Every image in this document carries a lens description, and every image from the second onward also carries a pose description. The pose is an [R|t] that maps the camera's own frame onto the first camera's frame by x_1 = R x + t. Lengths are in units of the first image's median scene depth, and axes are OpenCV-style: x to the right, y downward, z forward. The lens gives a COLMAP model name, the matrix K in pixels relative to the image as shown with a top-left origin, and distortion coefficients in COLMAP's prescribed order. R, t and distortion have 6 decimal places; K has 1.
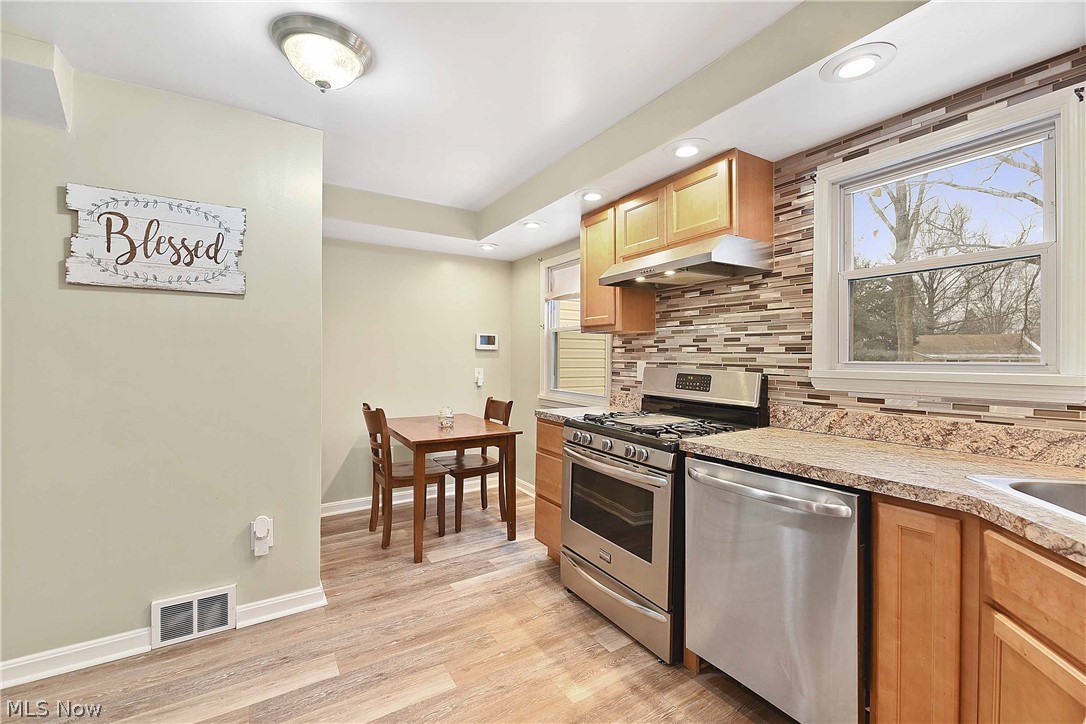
lens RADIAL K [[456.9, 0, 543.7], [0, 456.9, 355.8], [0, 0, 1]] dist [0.000217, 0.000055]
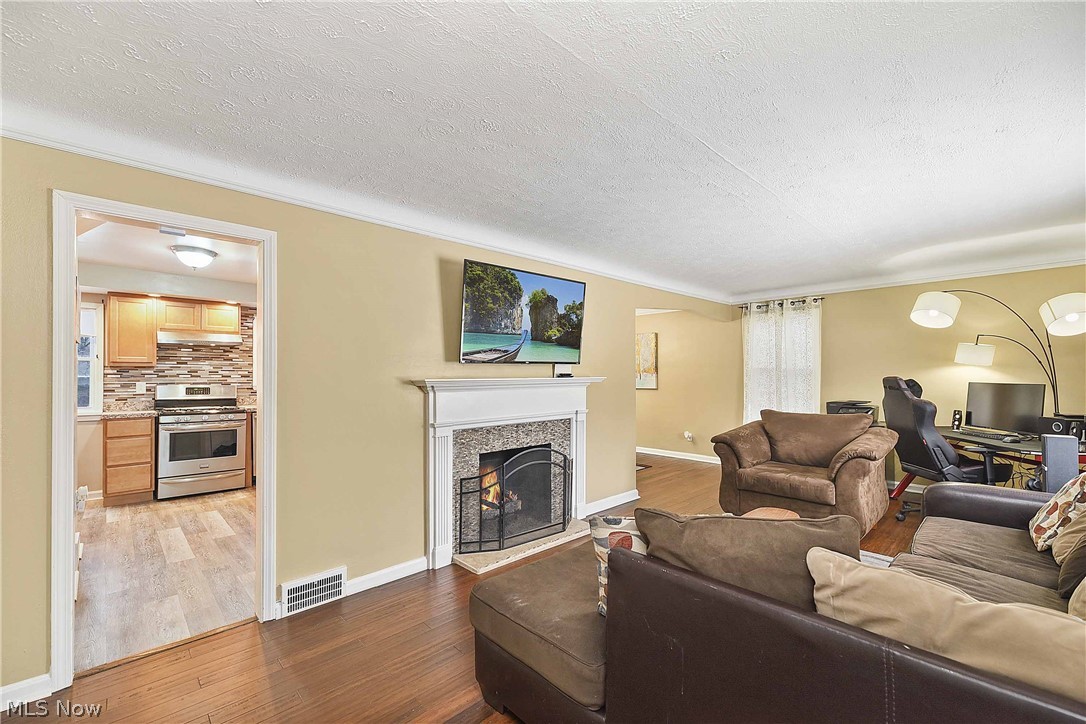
lens RADIAL K [[445.6, 0, 544.3], [0, 445.6, 375.2], [0, 0, 1]] dist [0.001571, 0.000232]
pose [[-0.208365, -0.001055, 0.978050, -2.279547], [0.002073, 0.999997, 0.001521, -0.019986], [-0.978049, 0.002344, -0.208362, -0.200051]]
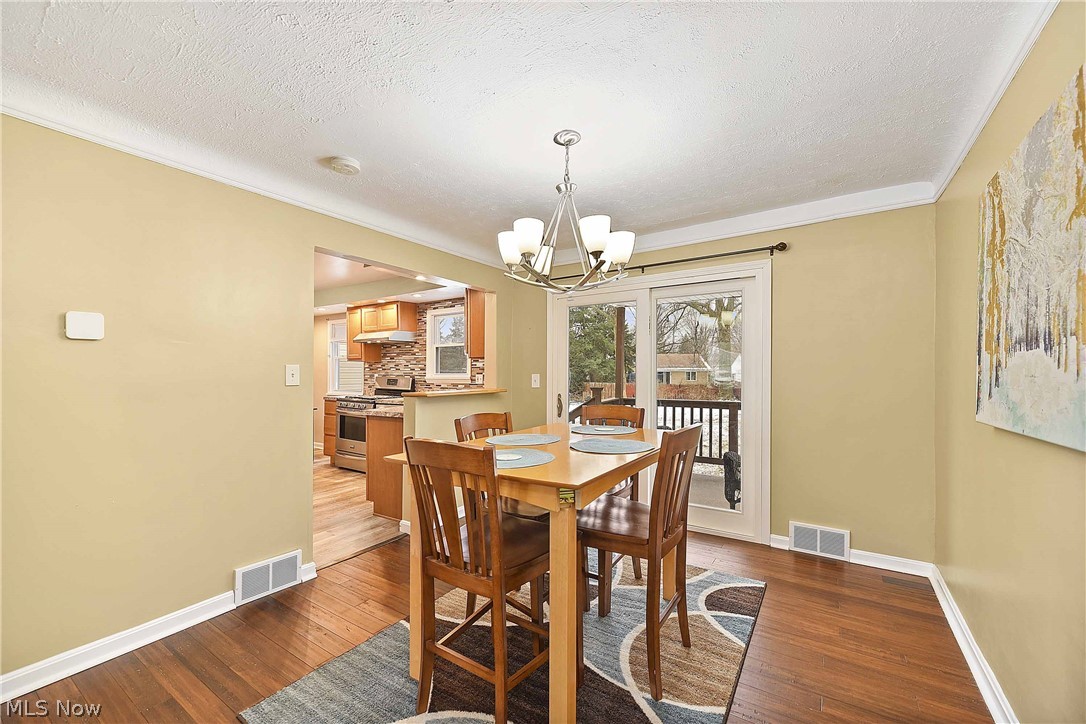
lens RADIAL K [[439.2, 0, 547.9], [0, 439.2, 370.5], [0, 0, 1]] dist [0.002601, -0.000065]
pose [[0.904645, -0.004813, 0.426139, 0.070753], [0.004480, 0.999988, 0.001784, -0.008688], [-0.426143, 0.000295, 0.904656, -1.720686]]
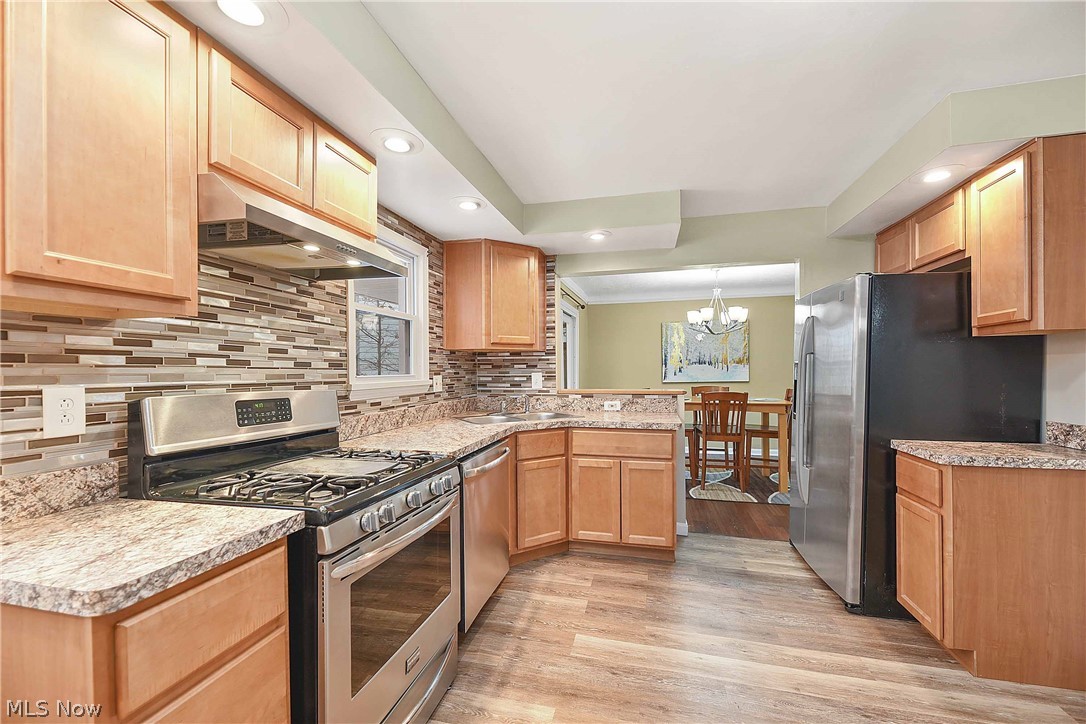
lens RADIAL K [[439.2, 0, 547.9], [0, 439.2, 370.5], [0, 0, 1]] dist [0.002601, -0.000065]
pose [[-0.703398, -0.002530, 0.710792, -0.455449], [-0.000440, 0.999995, 0.003123, -0.005047], [-0.710796, 0.001884, -0.703395, 1.240648]]
